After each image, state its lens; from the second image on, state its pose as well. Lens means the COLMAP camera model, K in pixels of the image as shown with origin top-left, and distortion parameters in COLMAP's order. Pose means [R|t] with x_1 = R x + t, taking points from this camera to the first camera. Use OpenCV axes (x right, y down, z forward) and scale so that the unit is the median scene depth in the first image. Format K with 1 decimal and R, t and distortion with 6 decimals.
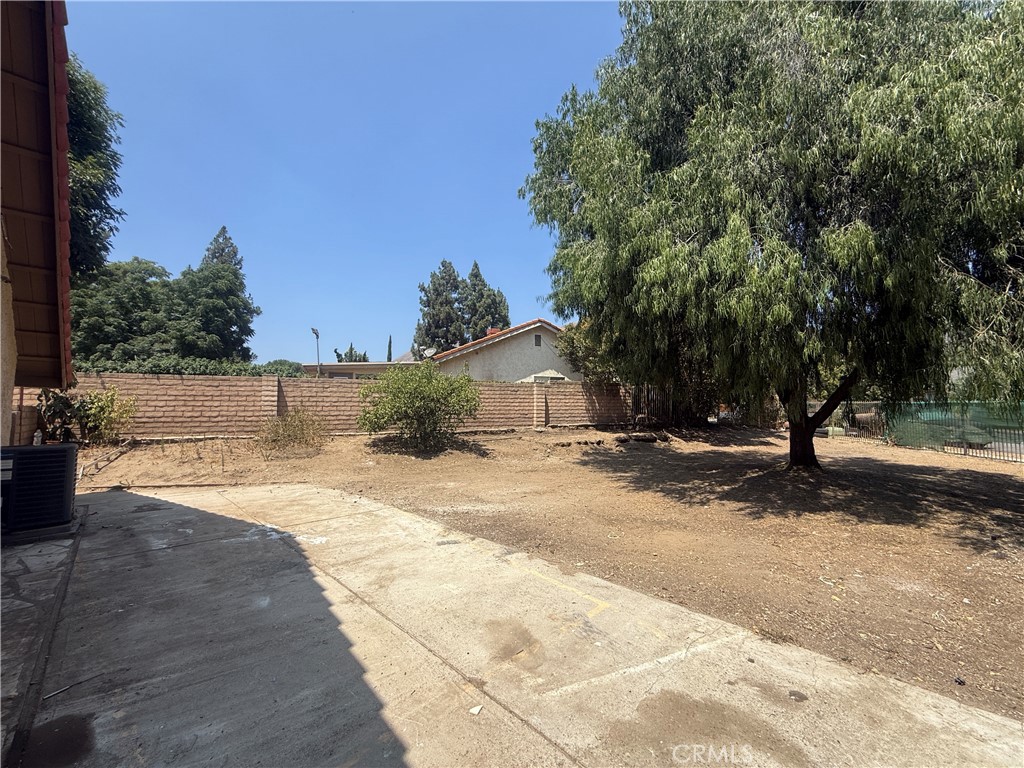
lens RADIAL K [[407.7, 0, 507.1], [0, 407.7, 386.7], [0, 0, 1]] dist [-0.003556, 0.001362]
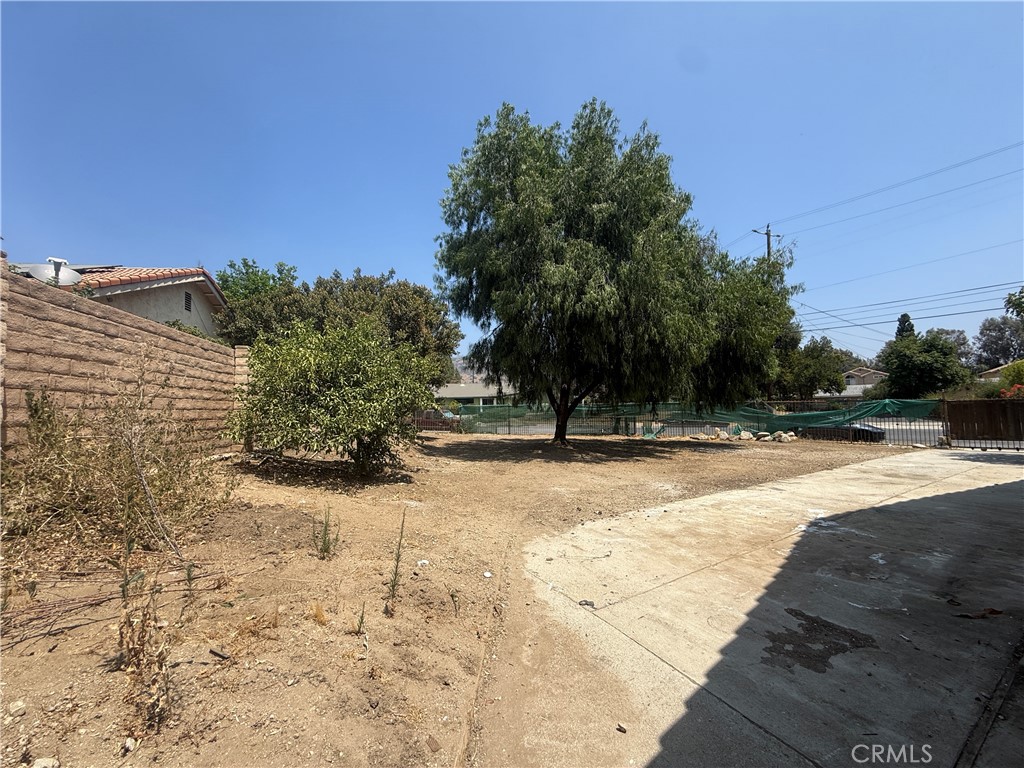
lens RADIAL K [[407.7, 0, 510.8], [0, 407.7, 383.4], [0, 0, 1]] dist [-0.003556, 0.001362]
pose [[0.208065, 0.065444, 0.975923, -0.675025], [-0.036493, 0.997584, -0.059116, 0.046479], [-0.977434, -0.023314, 0.209951, 0.612592]]
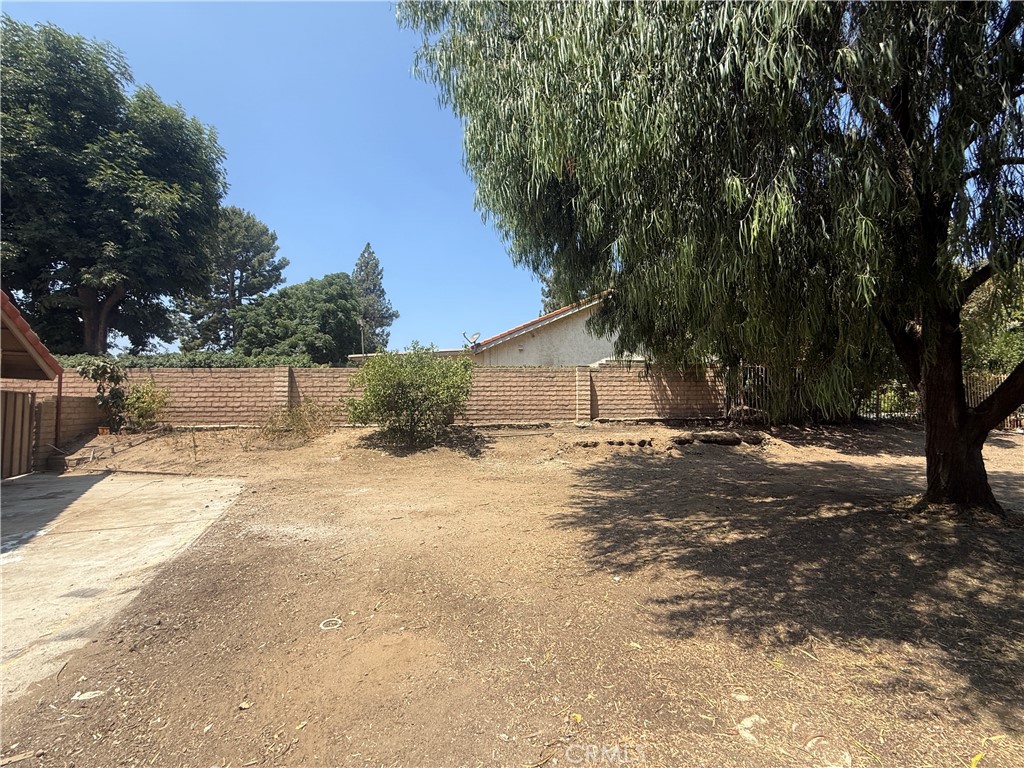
lens RADIAL K [[407.7, 0, 508.9], [0, 407.7, 382.8], [0, 0, 1]] dist [-0.003556, 0.001362]
pose [[0.935336, -0.019581, -0.353218, 0.274588], [0.022099, 0.999751, 0.003096, 0.020832], [0.353069, -0.010701, 0.935536, 0.235219]]
